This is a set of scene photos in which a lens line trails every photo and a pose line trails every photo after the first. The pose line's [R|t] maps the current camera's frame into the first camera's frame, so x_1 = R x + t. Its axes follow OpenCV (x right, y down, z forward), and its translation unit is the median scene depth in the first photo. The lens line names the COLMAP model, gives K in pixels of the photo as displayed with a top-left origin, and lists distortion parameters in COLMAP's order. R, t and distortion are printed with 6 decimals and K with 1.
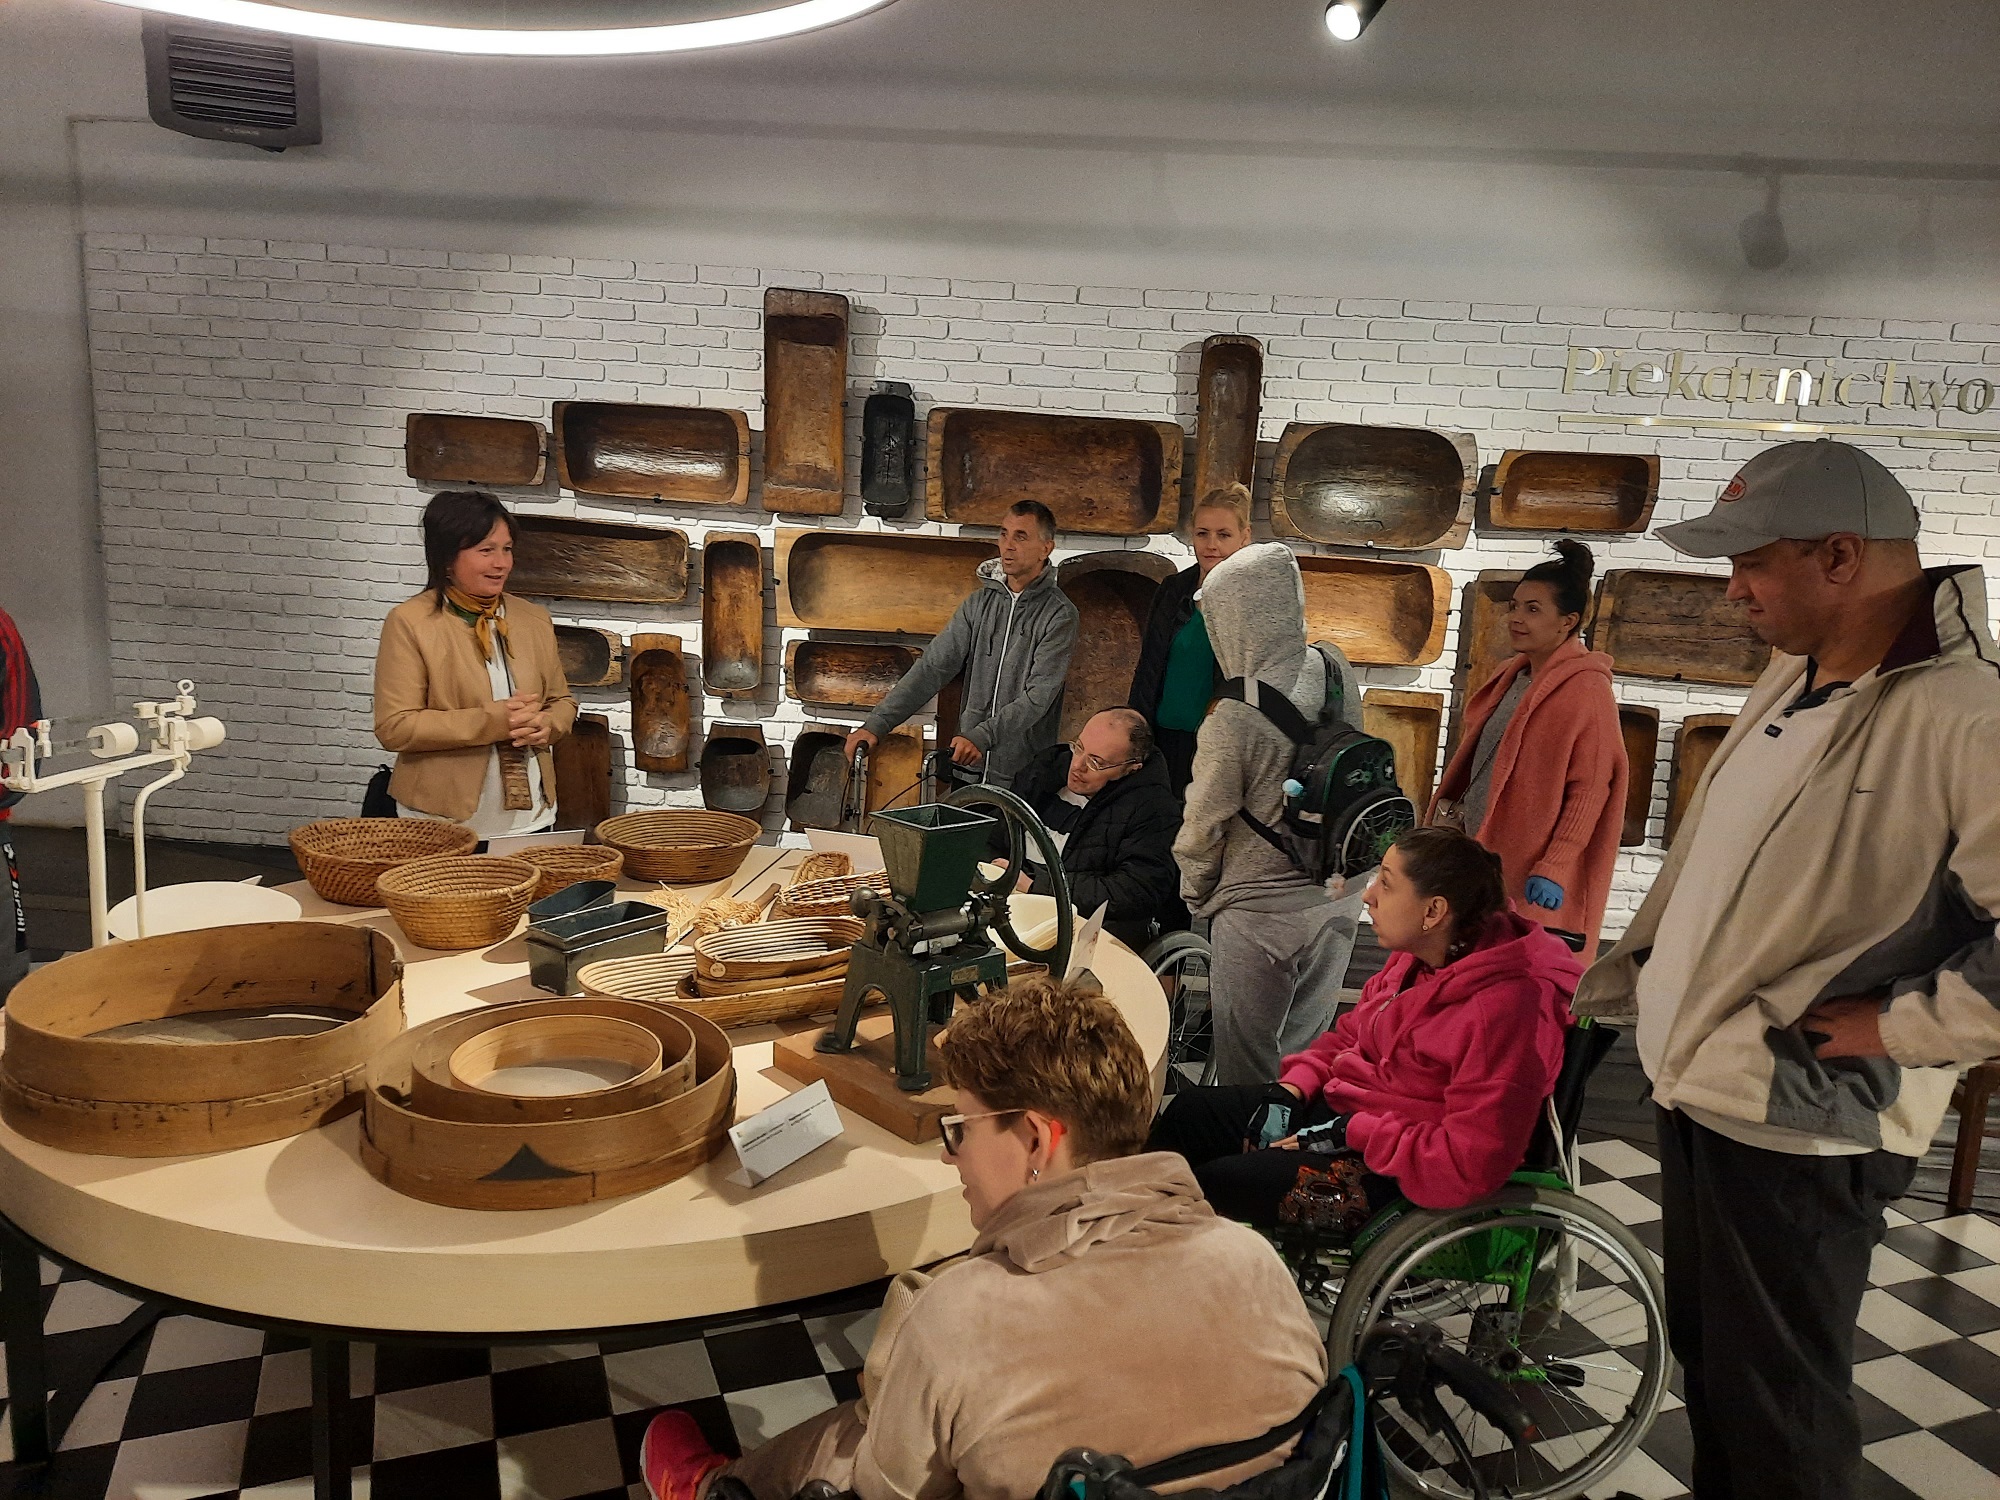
lens RADIAL K [[1459.8, 0, 1000.0], [0, 1459.8, 750.0], [0, 0, 1]] dist [0.083253, -0.100058]
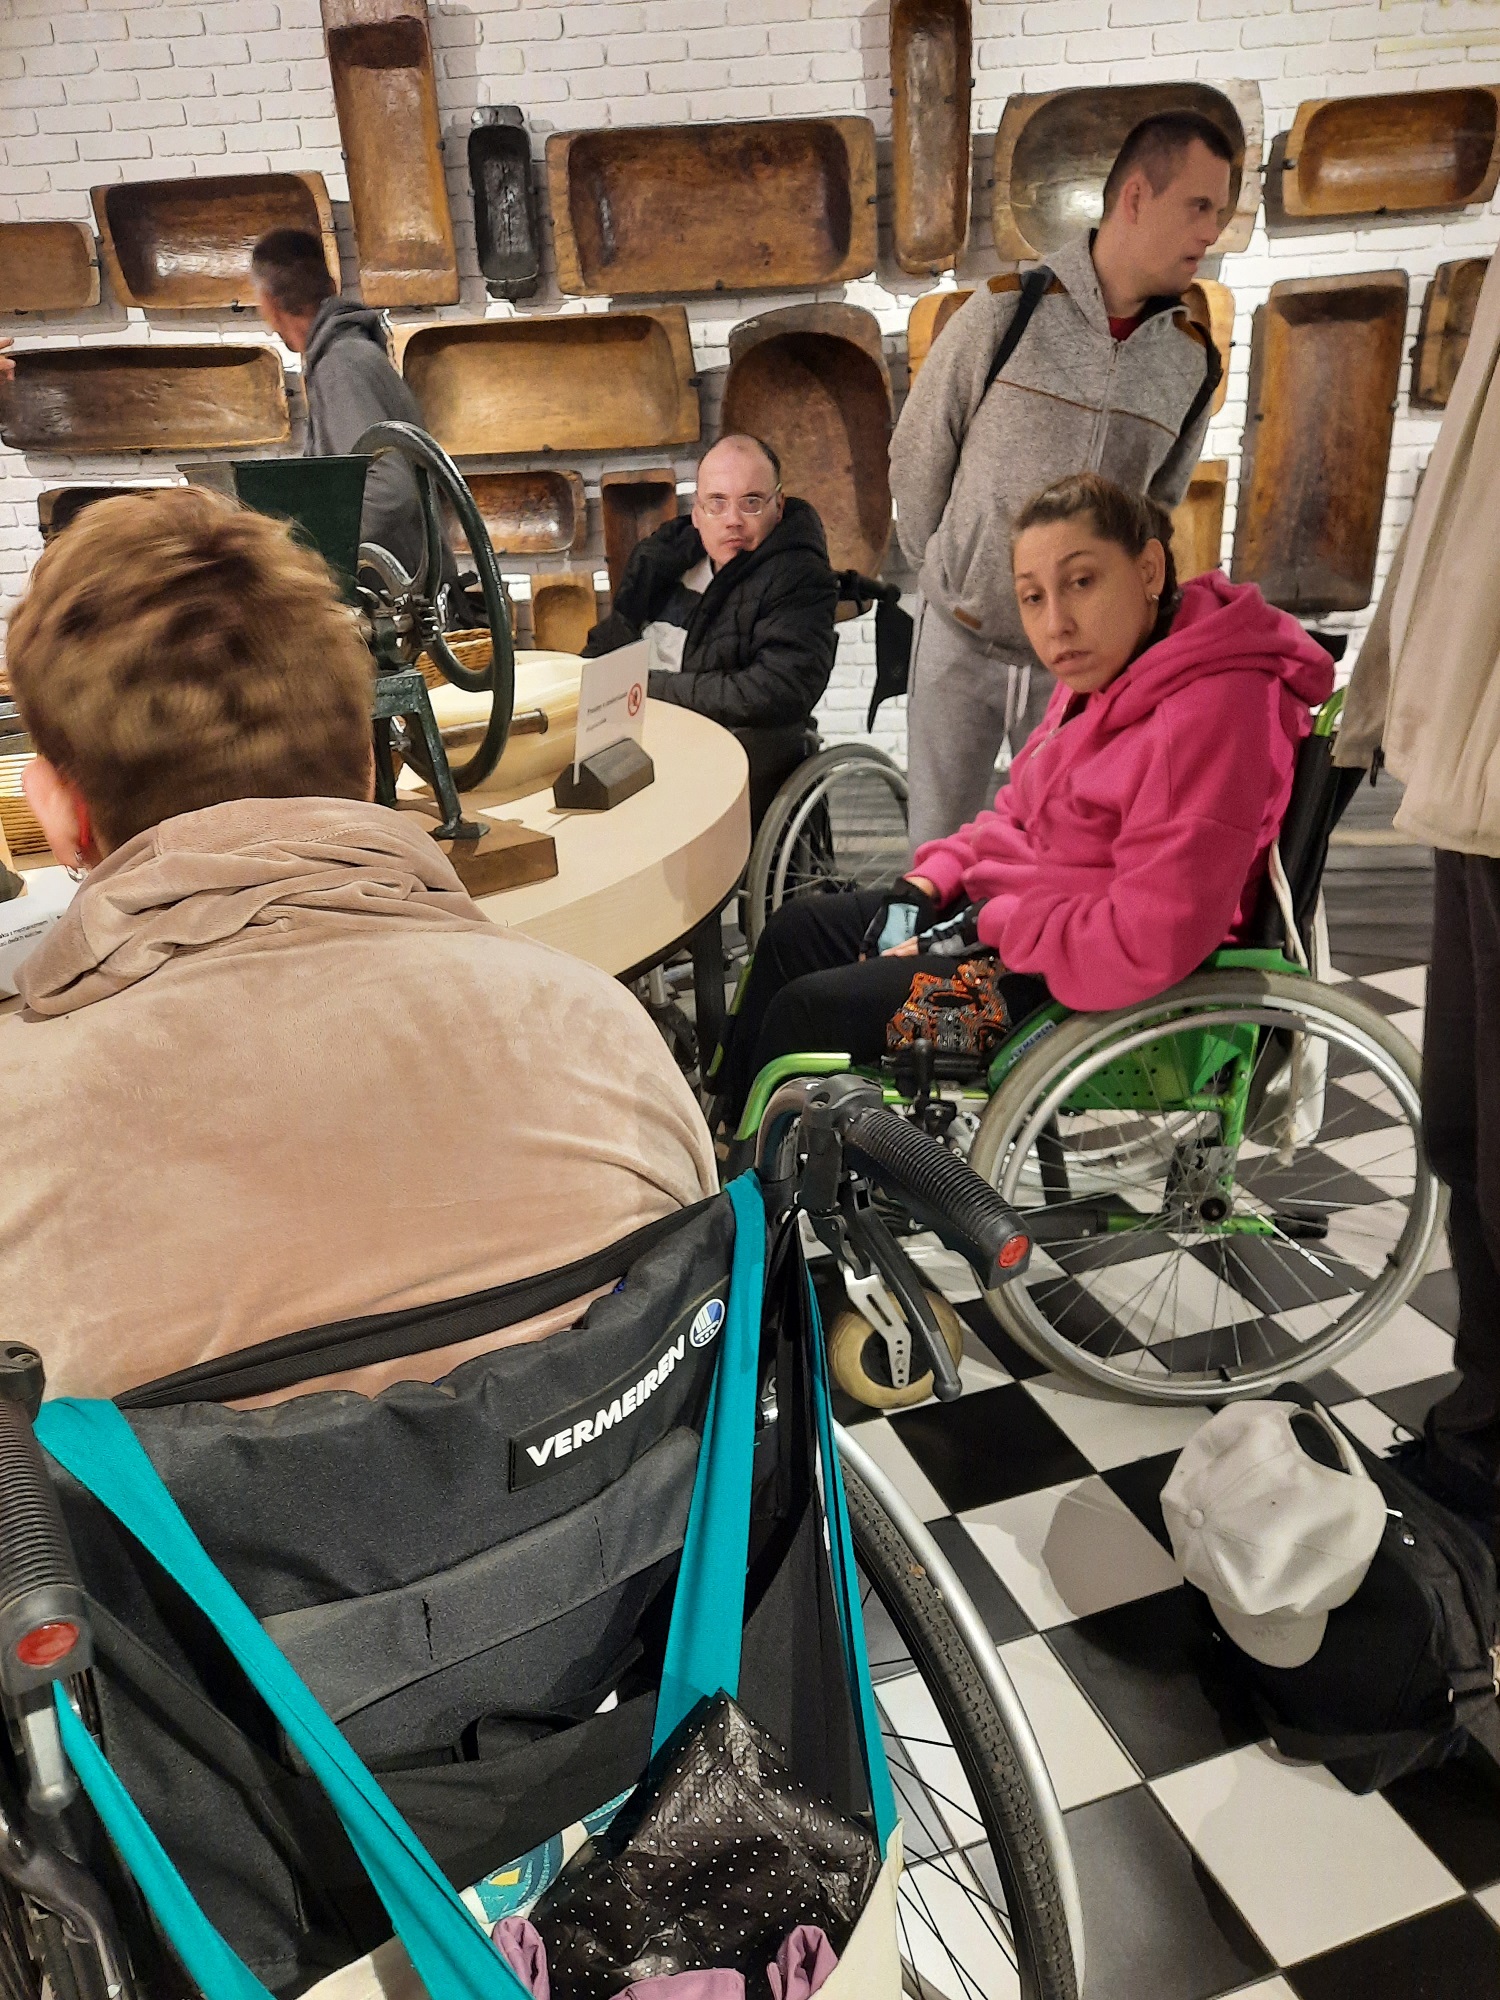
lens RADIAL K [[1465.2, 0, 749.7], [0, 1465.2, 1028.8], [0, 0, 1]] dist [-0.006901, -0.000371]
pose [[0.993960, -0.061792, -0.090695, 0.100263], [0.078313, 0.978322, 0.191712, 0.089610], [0.076883, -0.197656, 0.977252, 0.159967]]
